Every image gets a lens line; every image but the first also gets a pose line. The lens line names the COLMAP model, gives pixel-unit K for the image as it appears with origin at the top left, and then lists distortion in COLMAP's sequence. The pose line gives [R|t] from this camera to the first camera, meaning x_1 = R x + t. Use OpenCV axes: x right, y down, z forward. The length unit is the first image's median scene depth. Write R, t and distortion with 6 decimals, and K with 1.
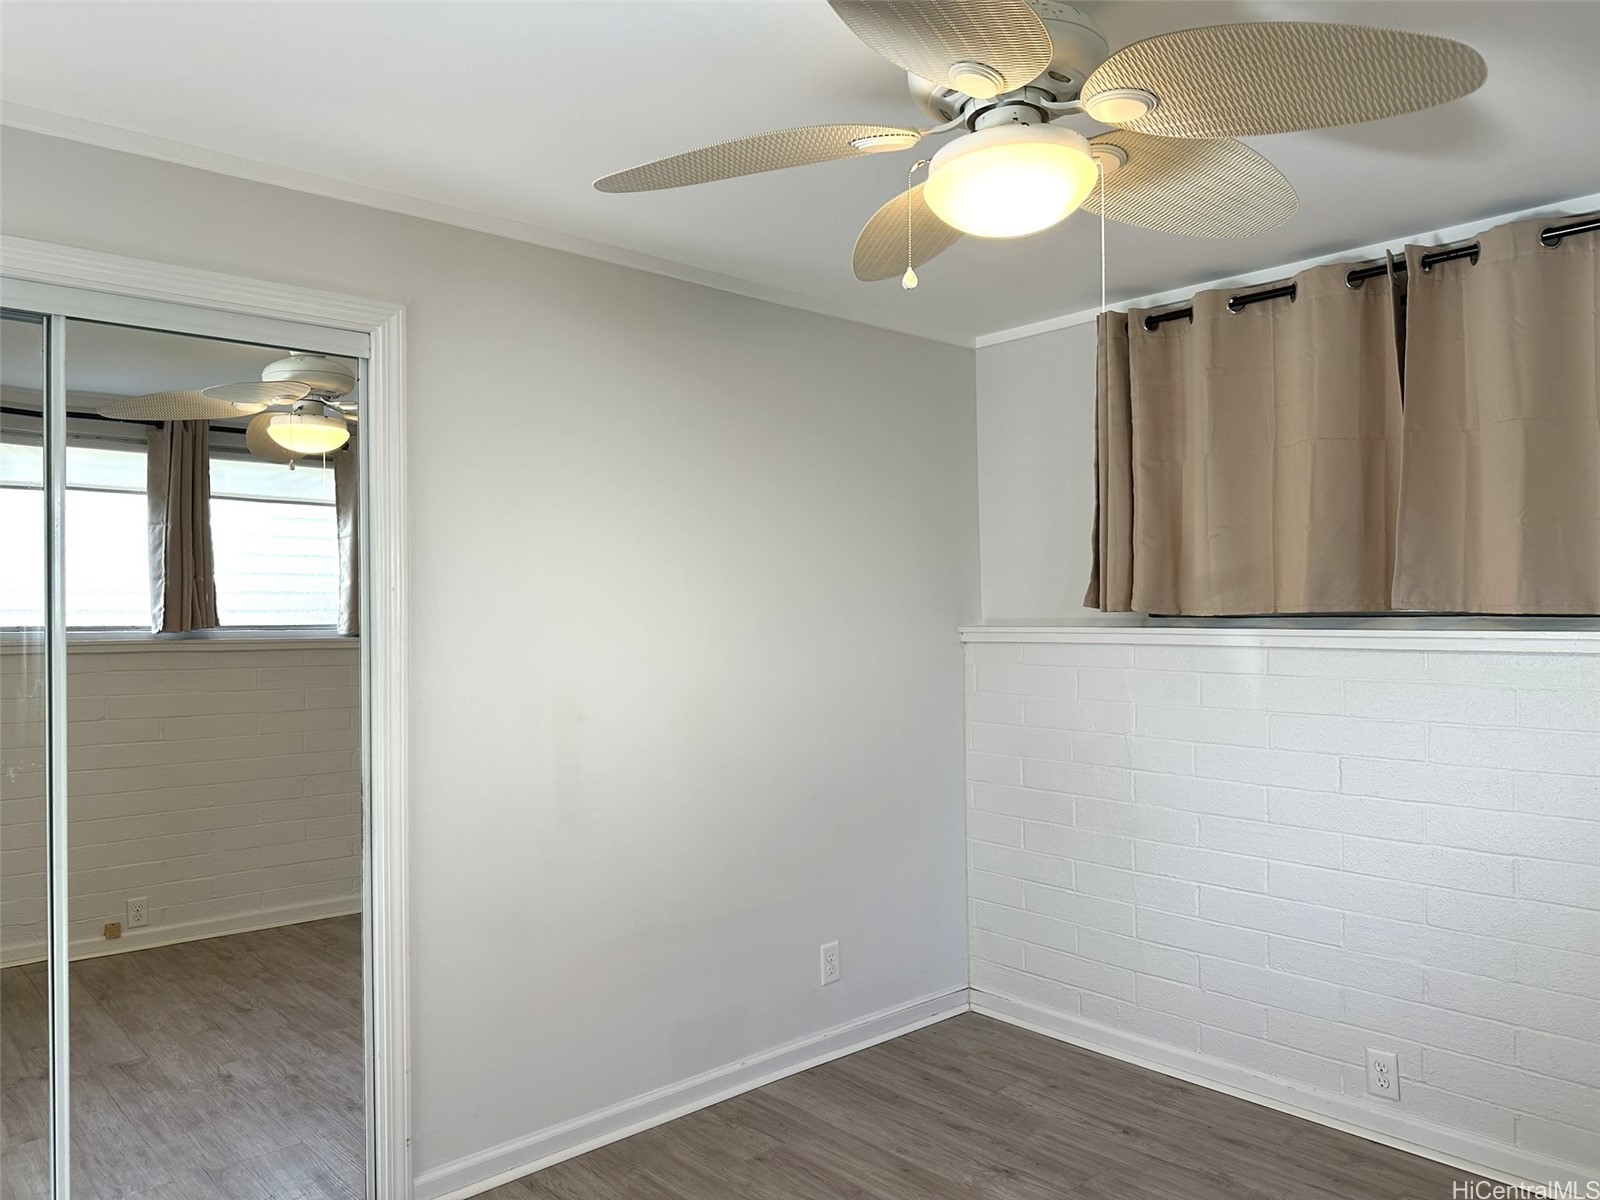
lens RADIAL K [[1138.2, 0, 800.8], [0, 1138.2, 613.7], [0, 0, 1]] dist [0.000081, 0.000248]
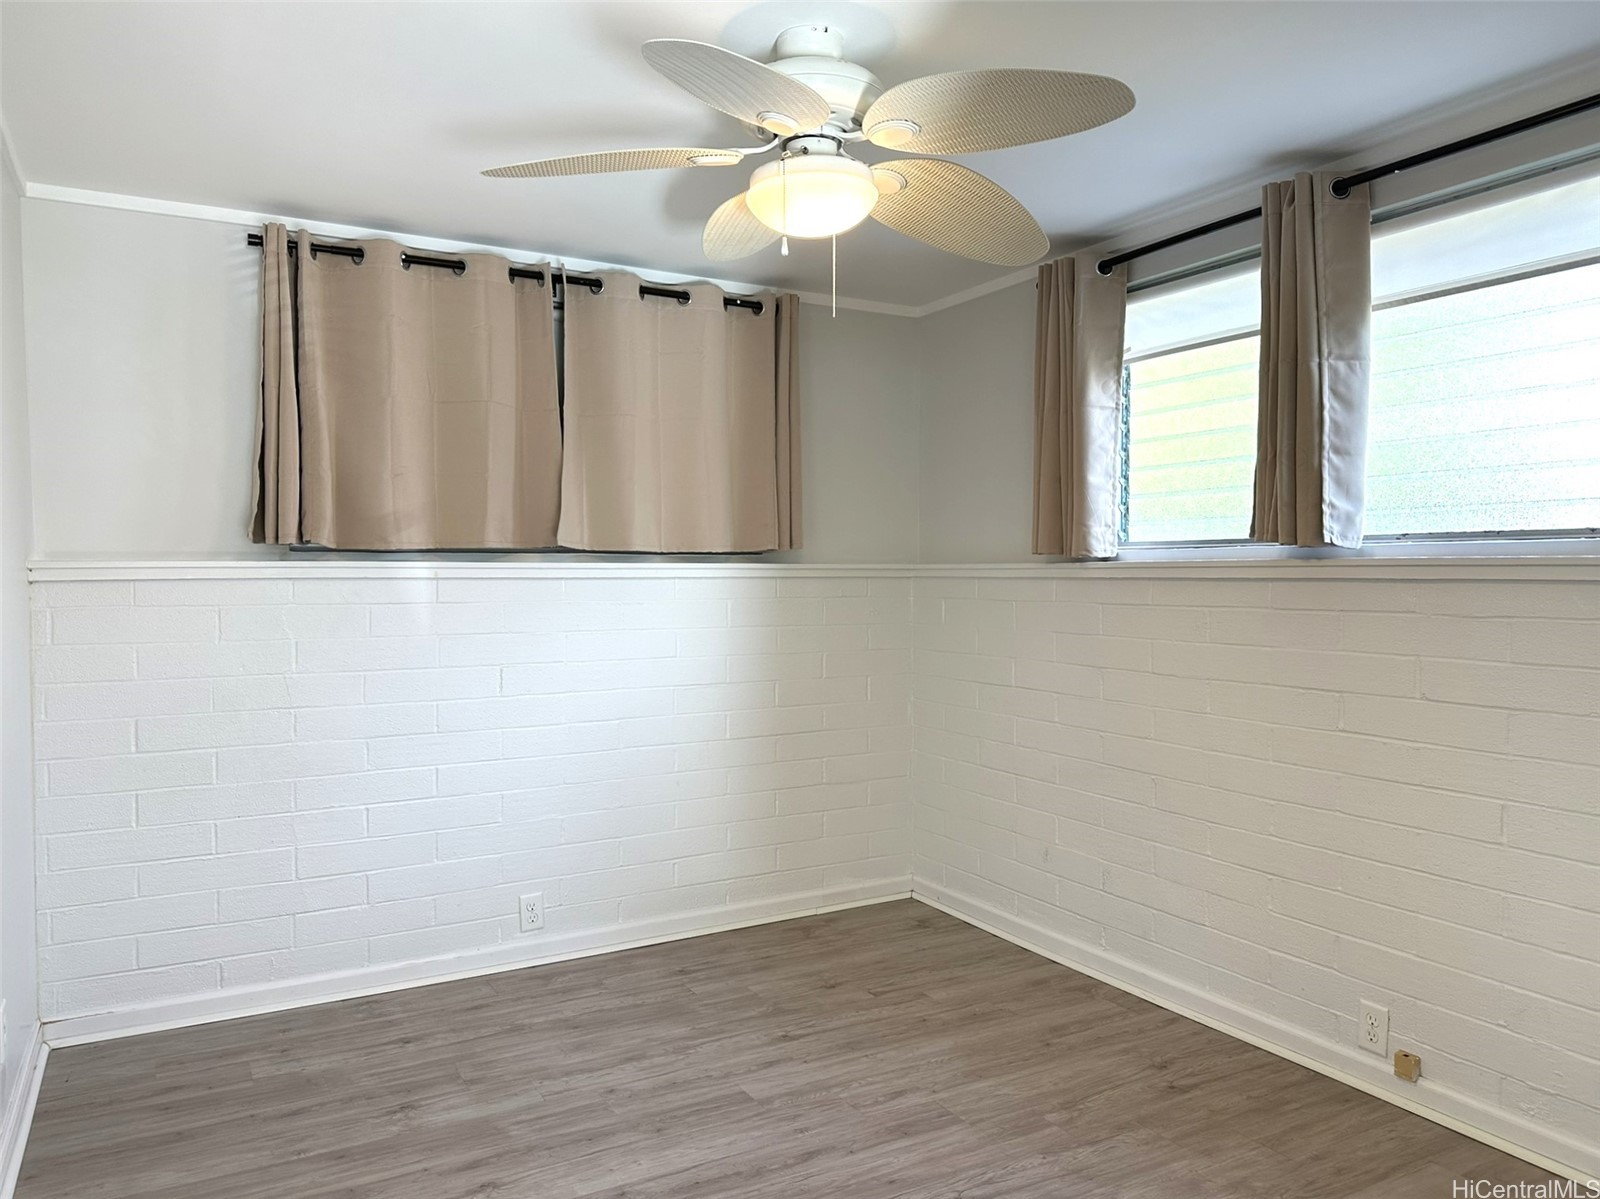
lens RADIAL K [[1156.0, 0, 800.0], [0, 1156.0, 599.5], [0, 0, 1]] dist [-0.000453, -0.001170]
pose [[0.232806, -0.024286, 0.972220, -0.621674], [0.002417, 0.999699, 0.024394, 0.023538], [-0.972520, -0.003329, 0.232795, 0.385568]]
